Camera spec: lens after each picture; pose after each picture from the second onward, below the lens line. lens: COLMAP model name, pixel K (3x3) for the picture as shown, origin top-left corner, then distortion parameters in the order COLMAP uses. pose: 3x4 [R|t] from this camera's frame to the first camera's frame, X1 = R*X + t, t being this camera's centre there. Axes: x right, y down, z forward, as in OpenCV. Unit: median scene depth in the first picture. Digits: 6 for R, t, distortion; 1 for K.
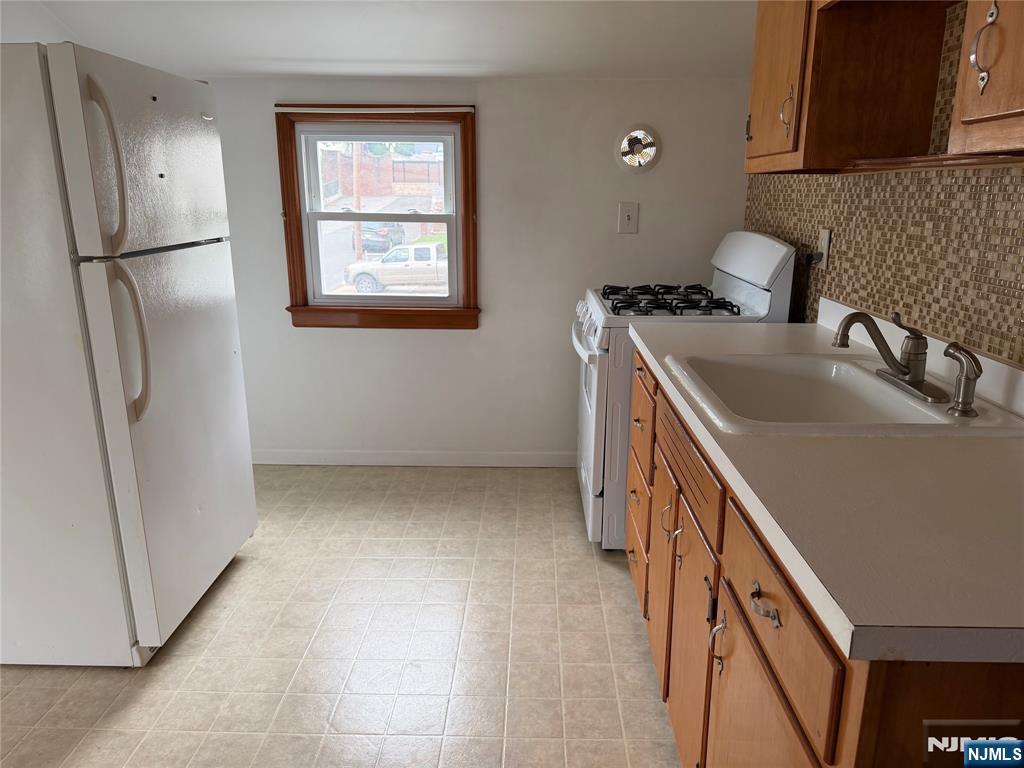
lens RADIAL K [[726.0, 0, 512.0], [0, 726.0, 384.0], [0, 0, 1]] dist [0.001424, 0.000046]
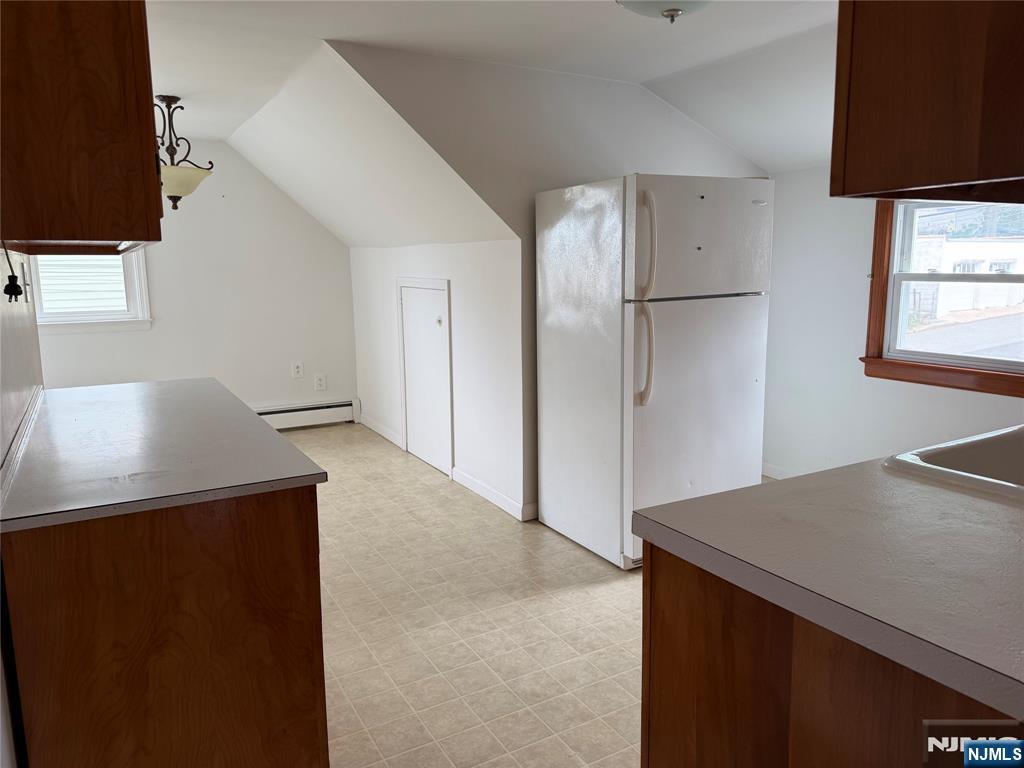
lens RADIAL K [[713.3, 0, 512.0], [0, 713.3, 384.0], [0, 0, 1]] dist [0.130338, -0.217957]
pose [[0.524636, 0.130877, -0.841206, 0.630029], [-0.200472, 0.979318, 0.027337, 0.019380], [0.827386, 0.154296, 0.540023, -0.065168]]
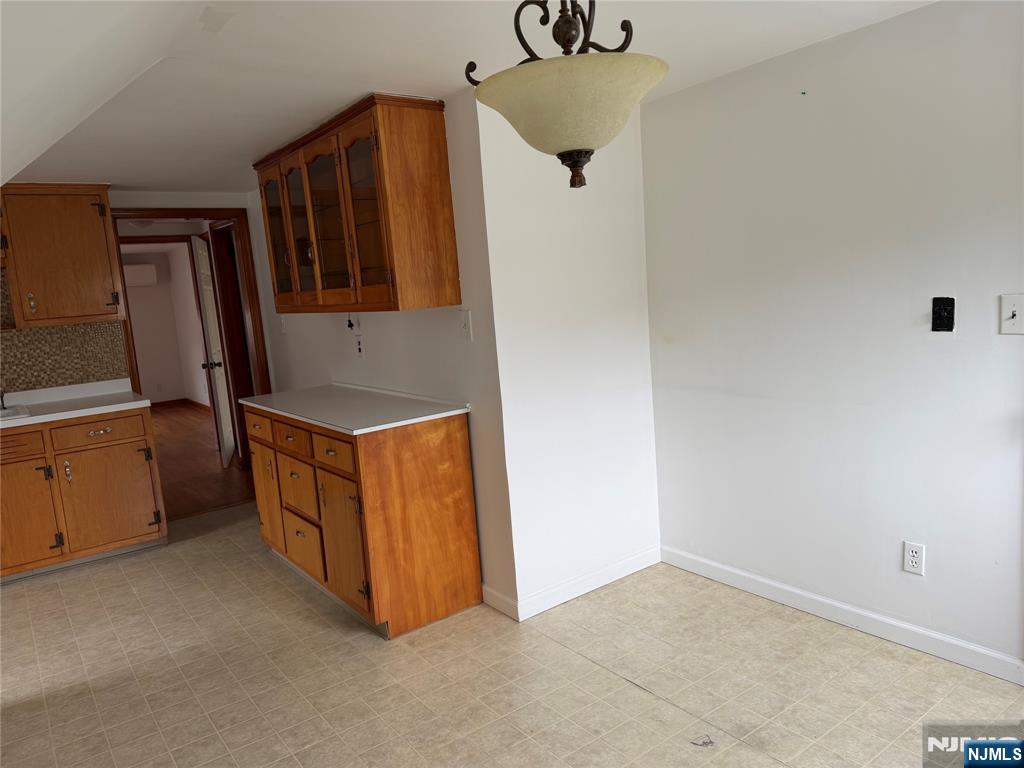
lens RADIAL K [[722.4, 0, 495.5], [0, 722.4, 382.1], [0, 0, 1]] dist [0.138140, -0.162210]
pose [[-0.598381, -0.065472, 0.798532, -2.286253], [0.275243, 0.919202, 0.281619, -0.274881], [-0.752450, 0.388306, -0.532012, 0.766812]]
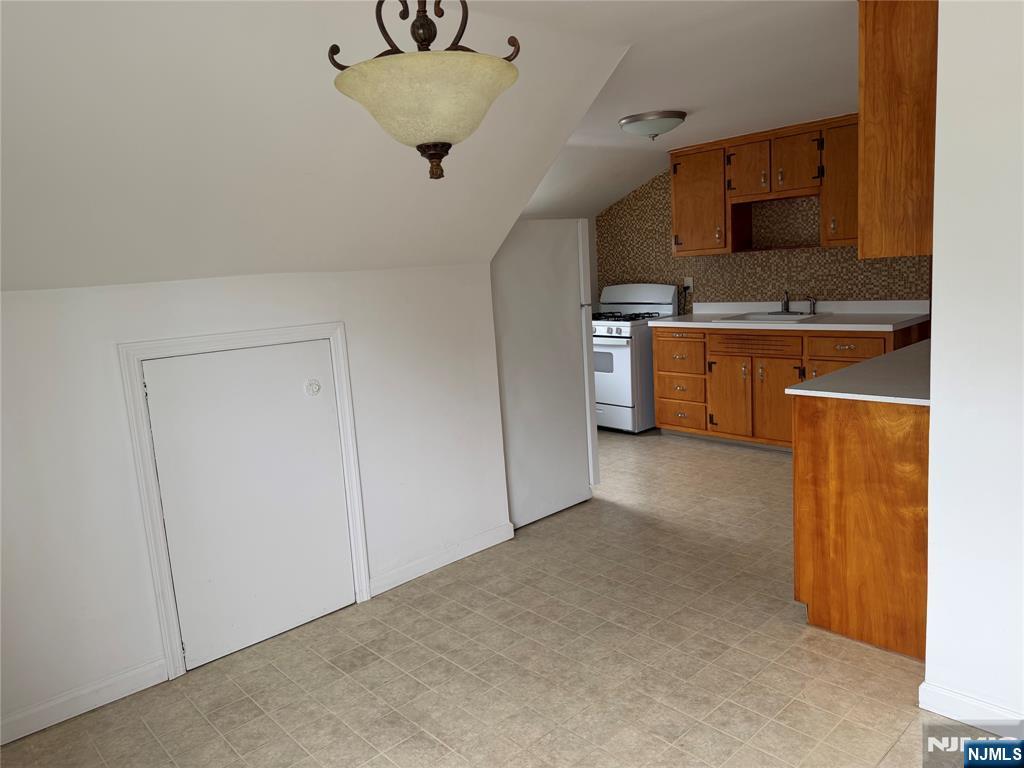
lens RADIAL K [[713.7, 0, 508.8], [0, 713.7, 380.8], [0, 0, 1]] dist [0.174301, -0.319617]
pose [[0.711242, -0.164375, 0.683459, -2.231576], [0.245448, 0.969152, -0.022340, 0.052598], [-0.658704, 0.183643, 0.729647, -0.456188]]
